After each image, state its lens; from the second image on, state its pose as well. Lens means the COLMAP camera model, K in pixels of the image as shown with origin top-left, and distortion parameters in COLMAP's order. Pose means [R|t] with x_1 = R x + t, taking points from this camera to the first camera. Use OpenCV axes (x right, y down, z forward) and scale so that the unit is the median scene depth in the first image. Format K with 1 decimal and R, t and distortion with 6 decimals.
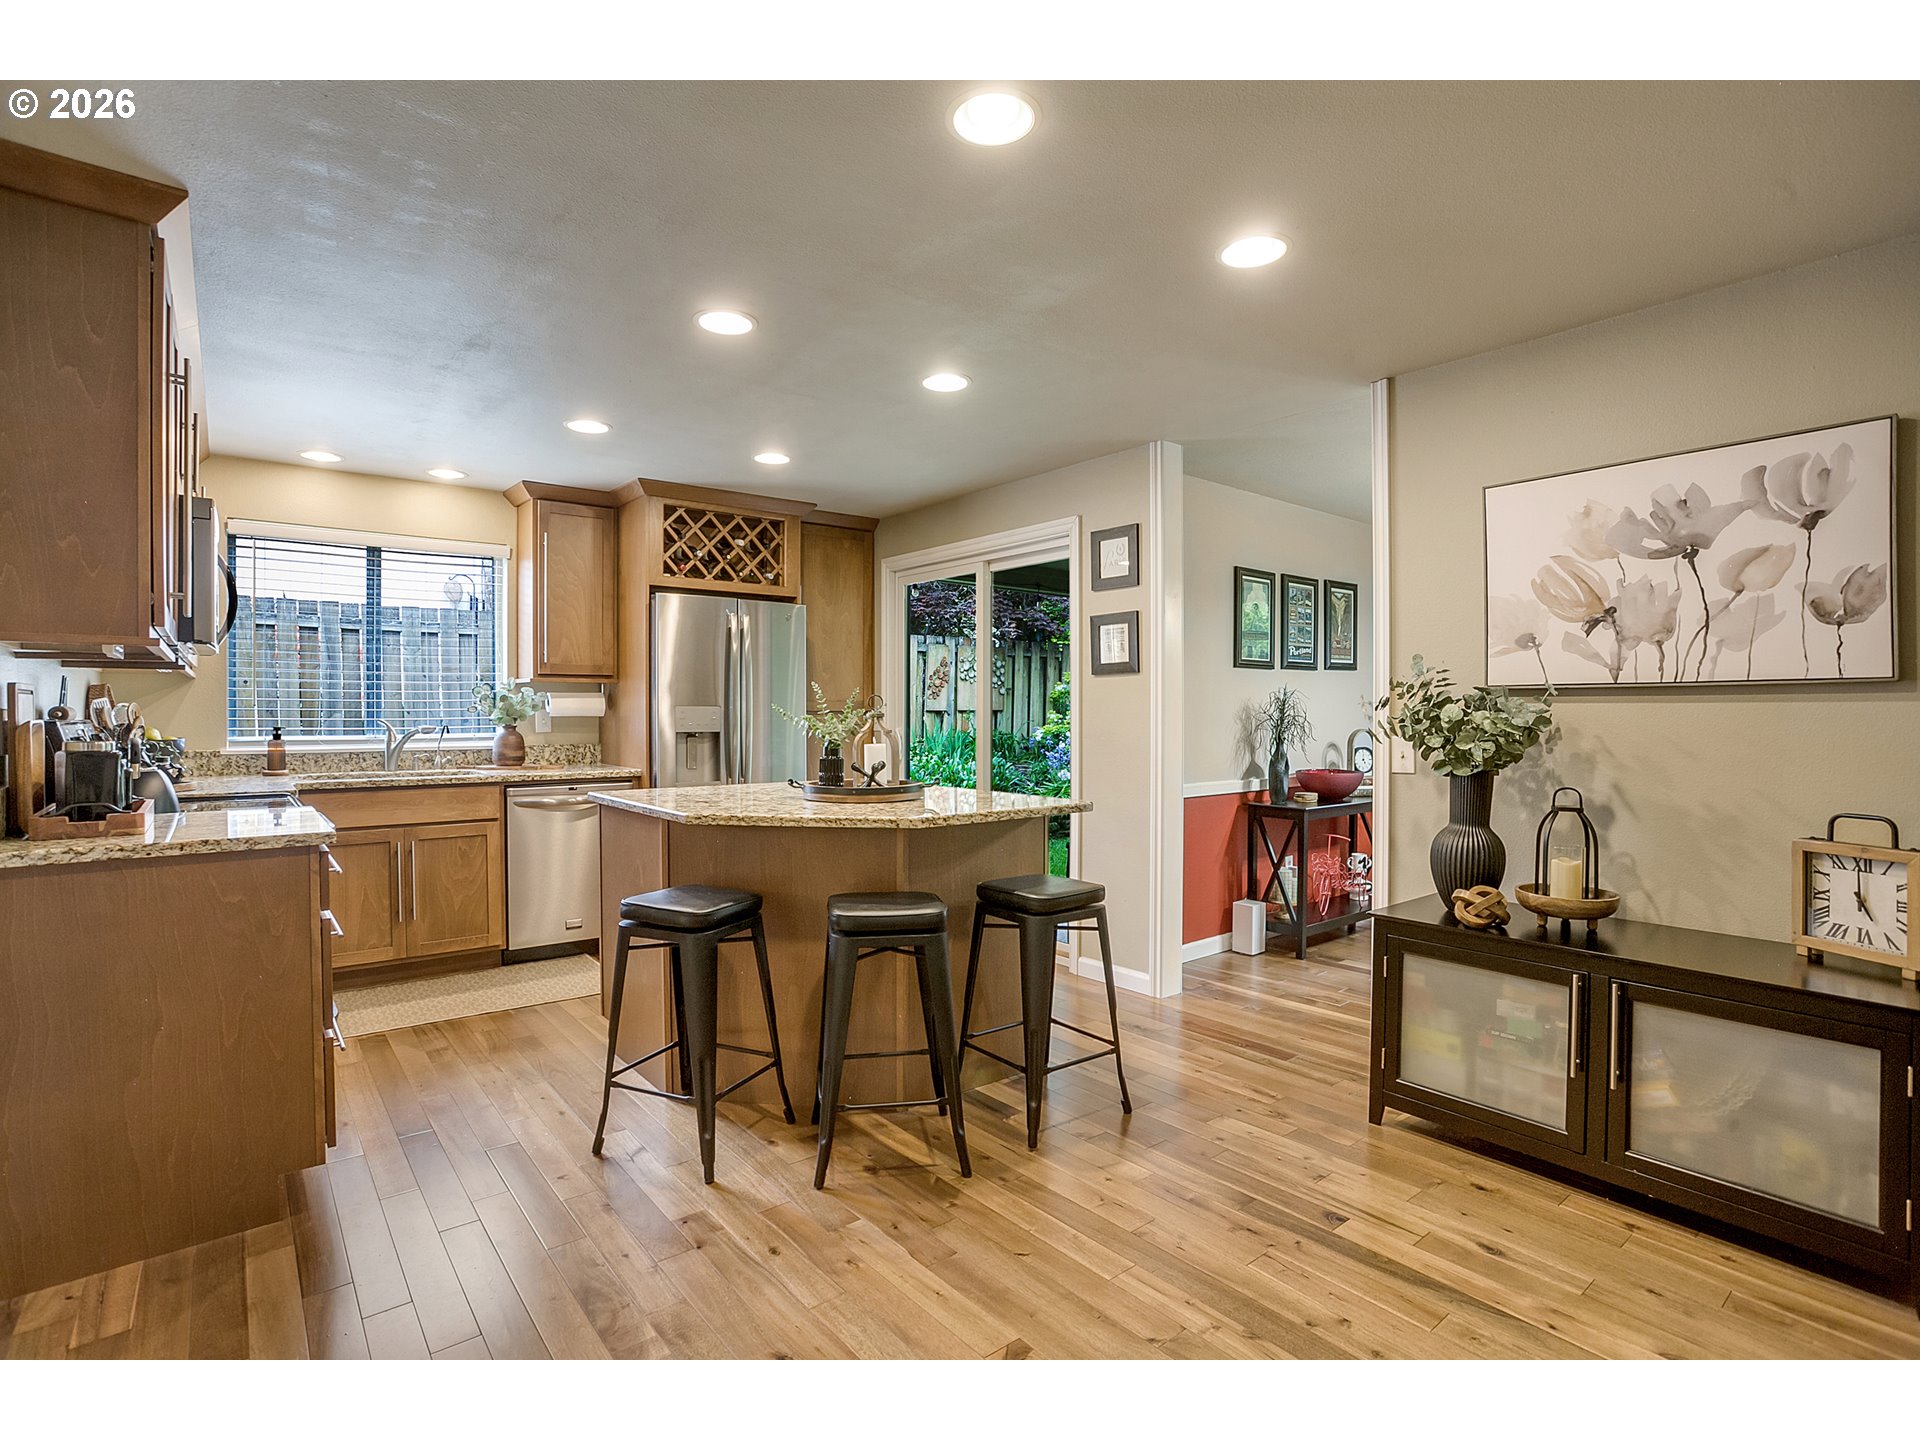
lens RADIAL K [[944.9, 0, 925.5], [0, 944.9, 724.6], [0, 0, 1]] dist [-0.065201, 0.027233]
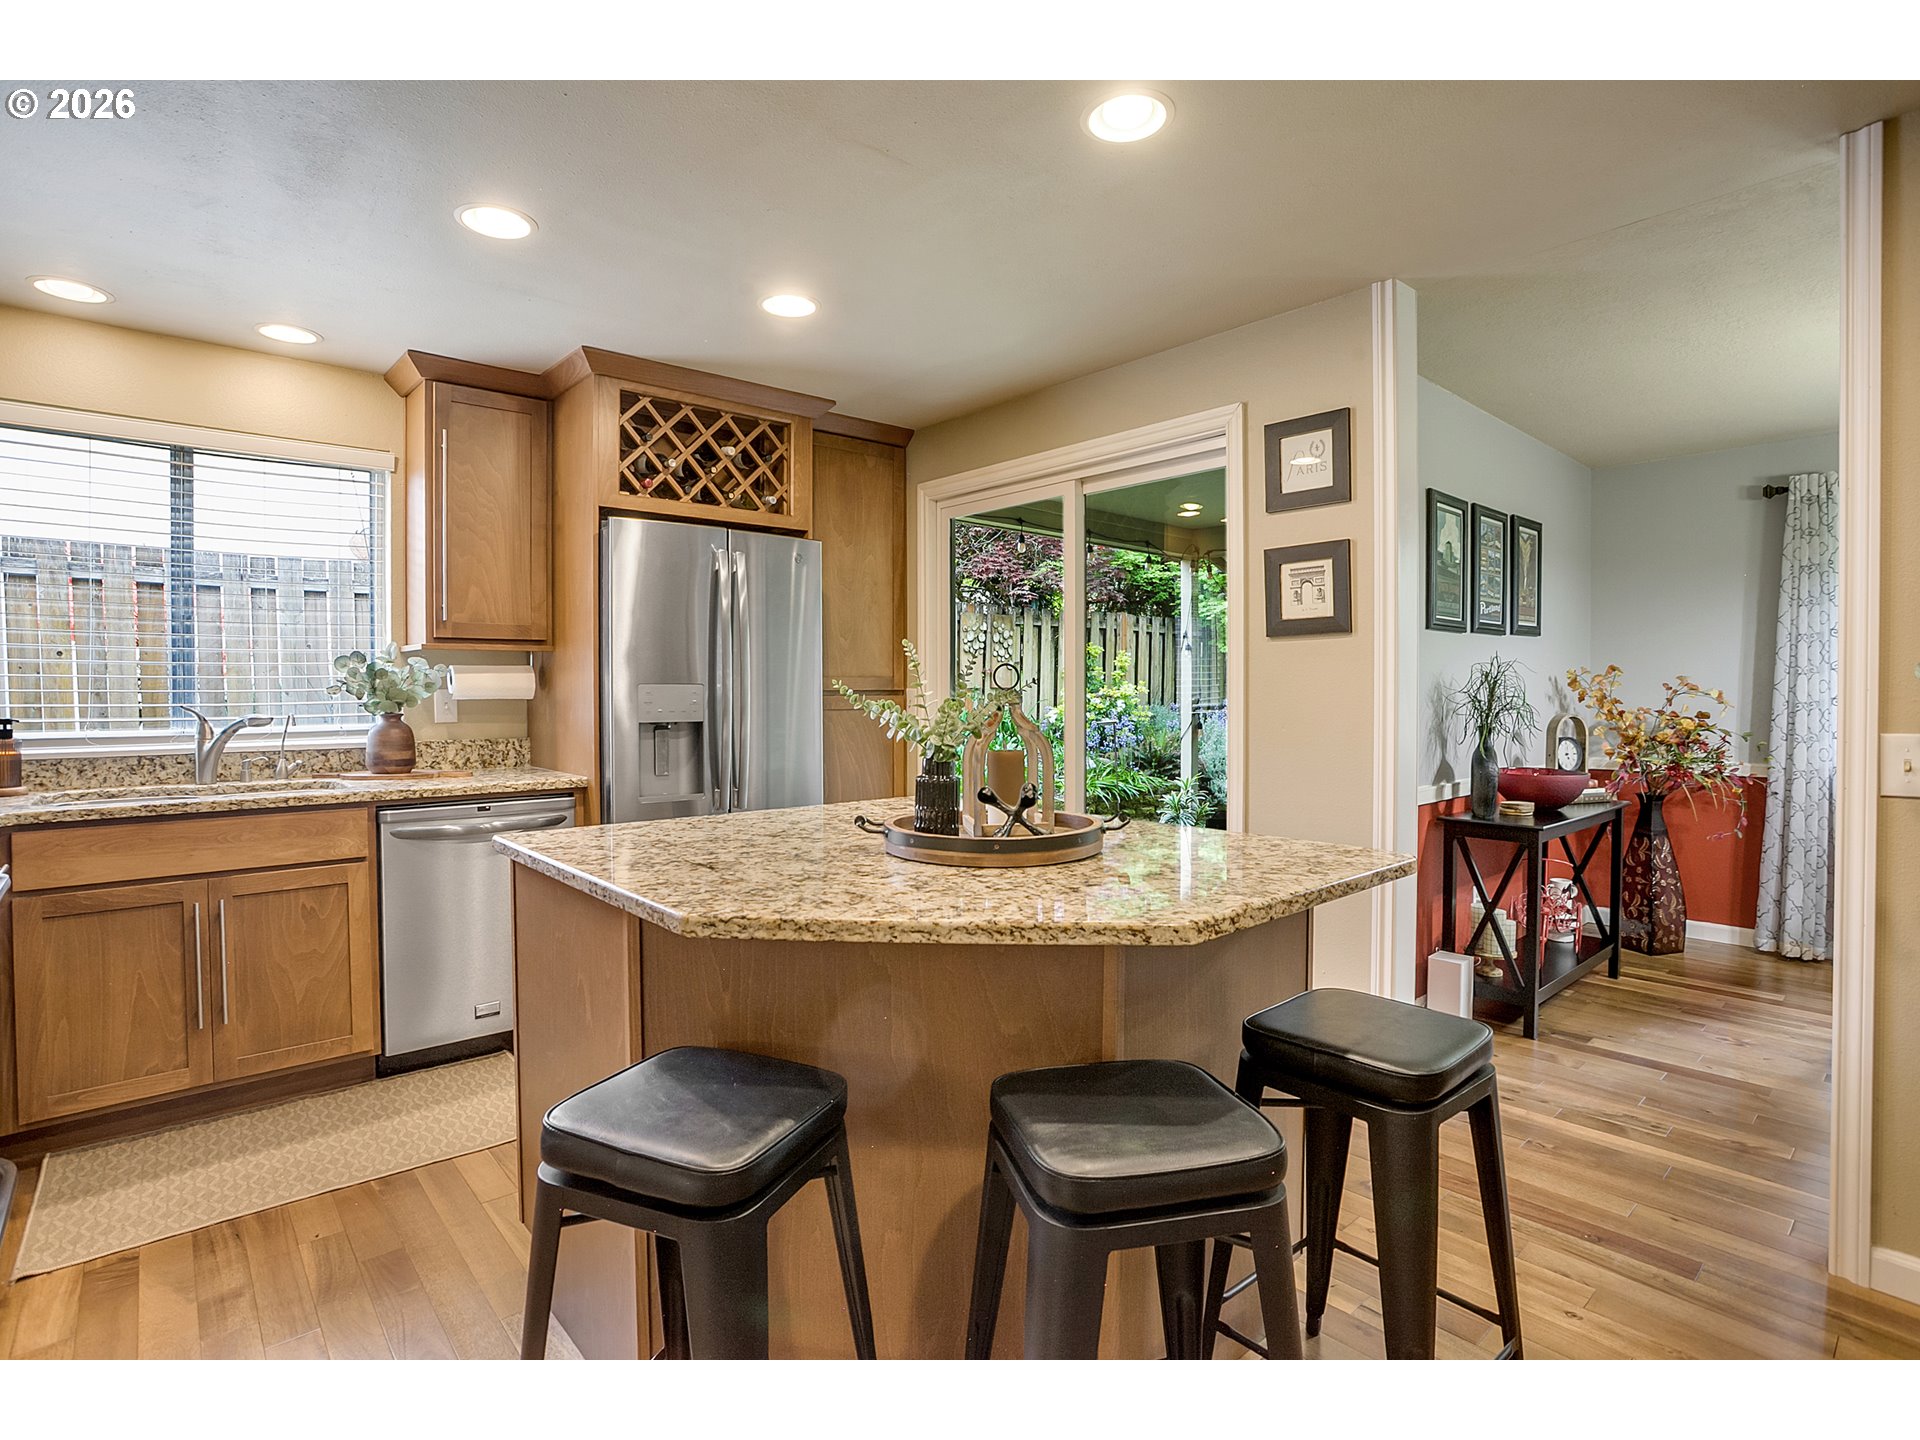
lens RADIAL K [[944.9, 0, 918.9], [0, 944.9, 701.4], [0, 0, 1]] dist [-0.065201, 0.027233]
pose [[0.998950, -0.002855, 0.045730, -0.092751], [0.002851, 0.999996, 0.000143, -0.006910], [-0.045731, -0.000012, 0.998954, 0.308451]]
